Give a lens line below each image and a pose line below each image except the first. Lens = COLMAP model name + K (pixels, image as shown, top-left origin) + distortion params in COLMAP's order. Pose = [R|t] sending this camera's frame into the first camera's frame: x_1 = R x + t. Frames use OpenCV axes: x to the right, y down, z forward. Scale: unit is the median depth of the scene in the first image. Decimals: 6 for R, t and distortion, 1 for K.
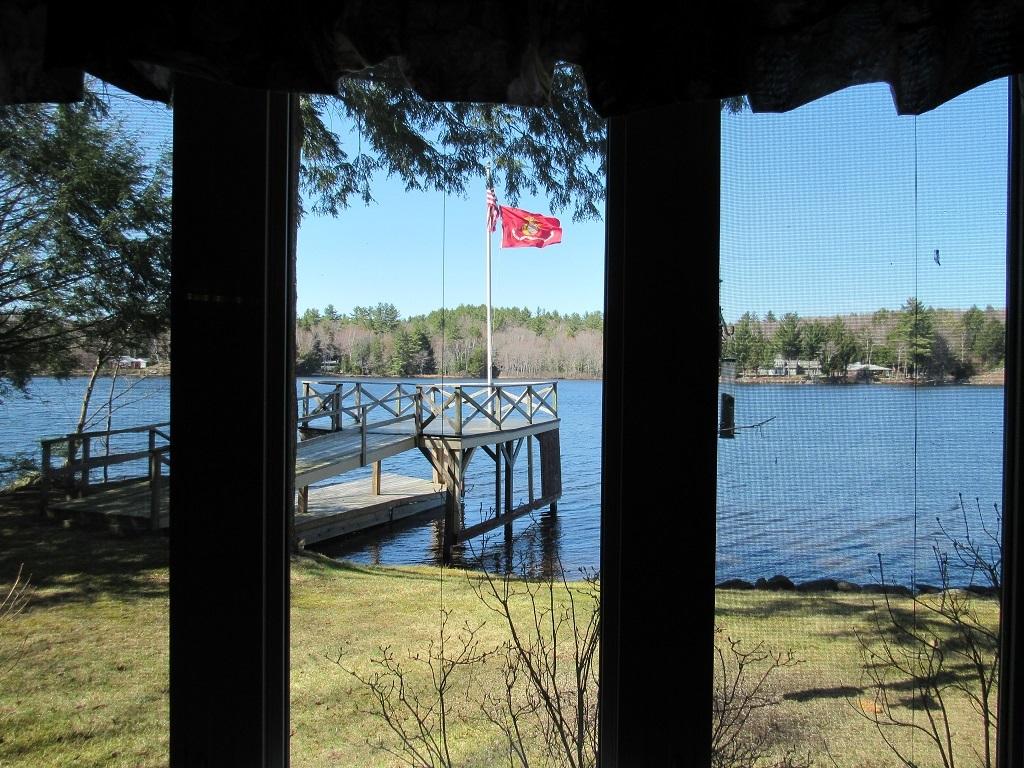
lens RADIAL K [[729.2, 0, 511.5], [0, 729.2, 383.8], [0, 0, 1]] dist [-0.037165, 0.011782]
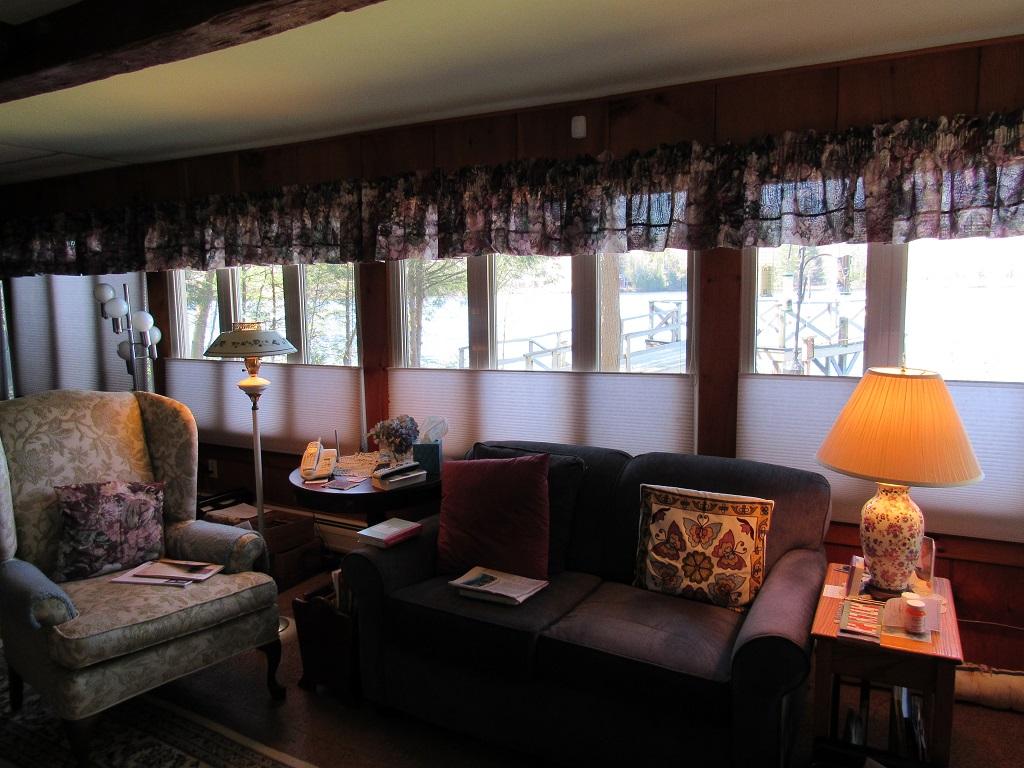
lens RADIAL K [[729.2, 0, 517.6], [0, 729.2, 378.5], [0, 0, 1]] dist [-0.037165, 0.011782]
pose [[0.876109, 0.034985, -0.480842, 0.106850], [0.018415, 0.994207, 0.105889, -0.007695], [0.481762, -0.101625, 0.870390, -0.156415]]
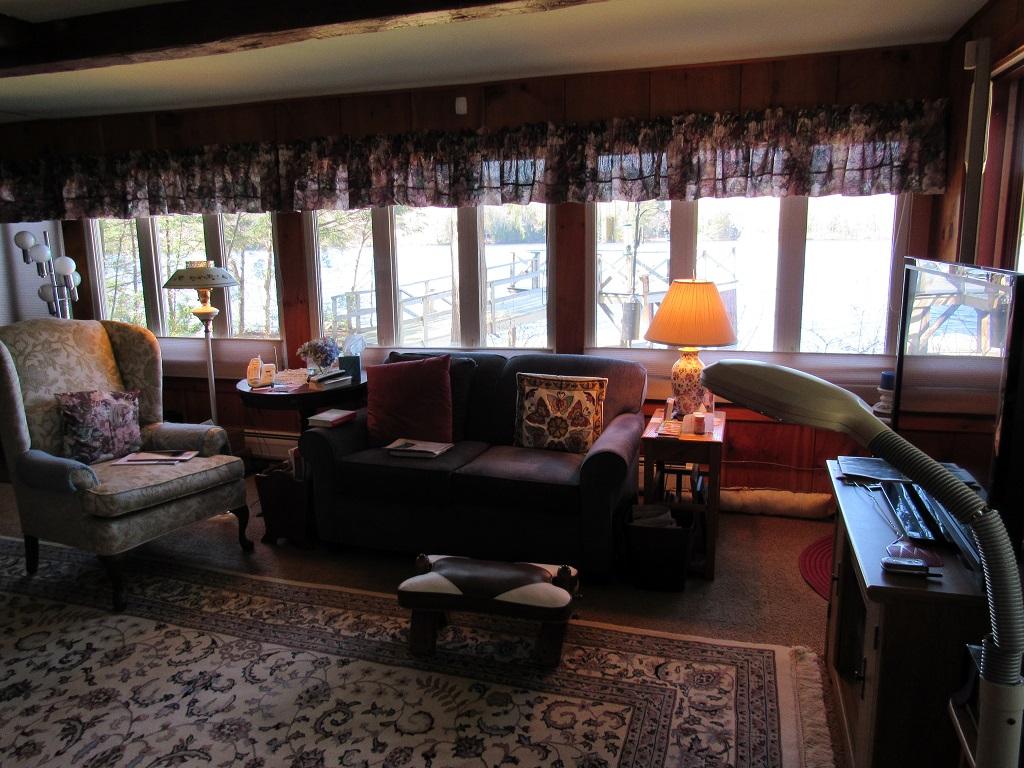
lens RADIAL K [[729.2, 0, 519.3], [0, 729.2, 385.2], [0, 0, 1]] dist [-0.037165, 0.011782]
pose [[0.952088, 0.035930, -0.303705, 0.124100], [0.021110, 0.982985, 0.182469, -0.004383], [0.305094, -0.180138, 0.935130, -0.219372]]
